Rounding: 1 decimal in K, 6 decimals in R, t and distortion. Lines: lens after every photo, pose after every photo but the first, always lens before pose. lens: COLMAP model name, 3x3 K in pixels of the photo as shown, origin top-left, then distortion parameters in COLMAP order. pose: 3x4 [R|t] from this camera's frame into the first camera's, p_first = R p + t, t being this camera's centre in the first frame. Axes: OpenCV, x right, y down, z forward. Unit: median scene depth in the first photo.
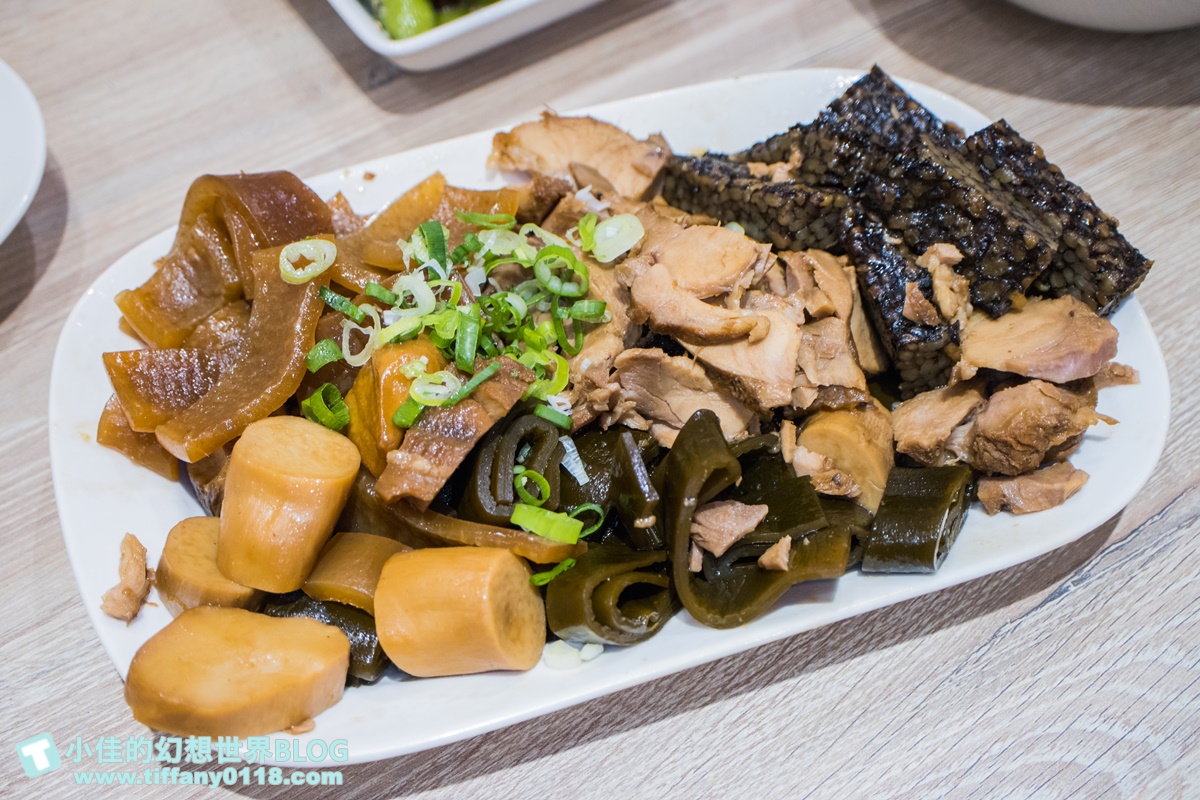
lens RADIAL K [[1495.3, 0, 599.7], [0, 1495.3, 372.6], [0, 0, 1]] dist [0.021475, 0.019588]
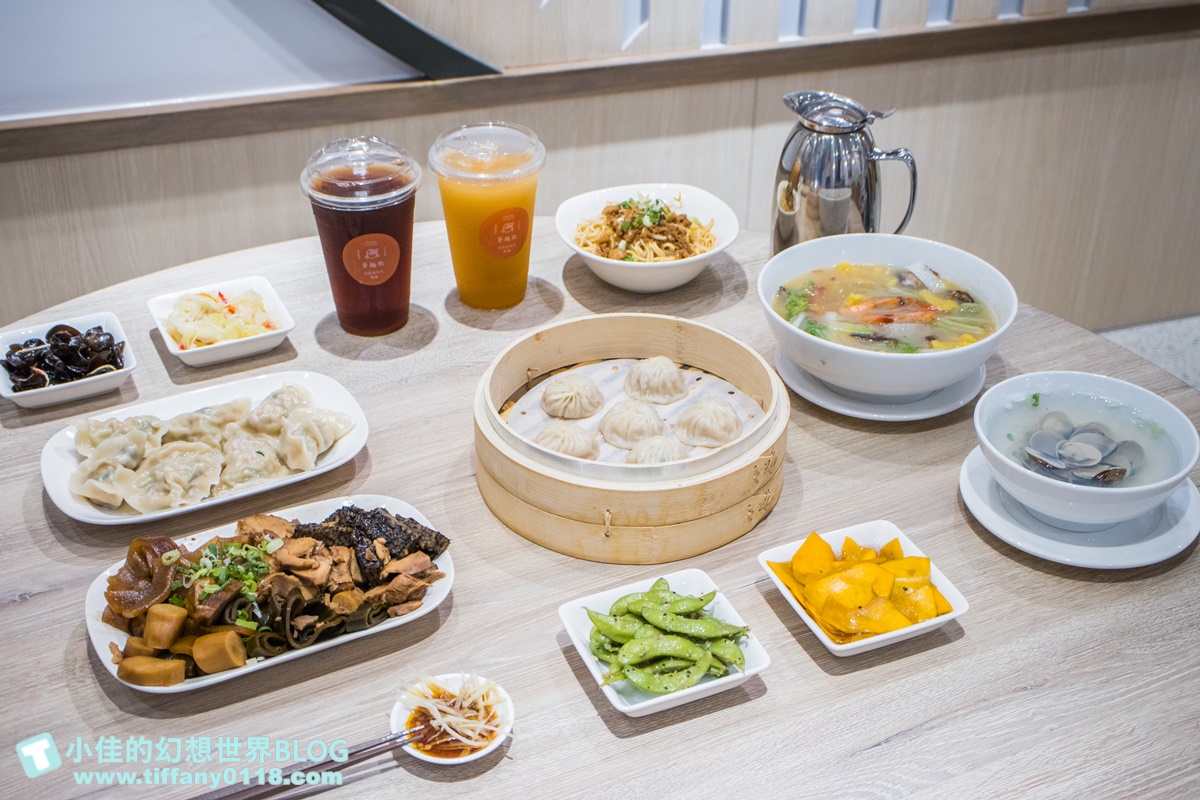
lens RADIAL K [[1574.0, 0, 581.5], [0, 1574.0, 399.7], [0, 0, 1]] dist [0.000277, 0.073551]
pose [[0.994858, -0.069960, 0.073239, 0.438020], [0.091330, 0.932258, -0.350078, 0.847345], [-0.043786, 0.354967, 0.933853, -2.219426]]
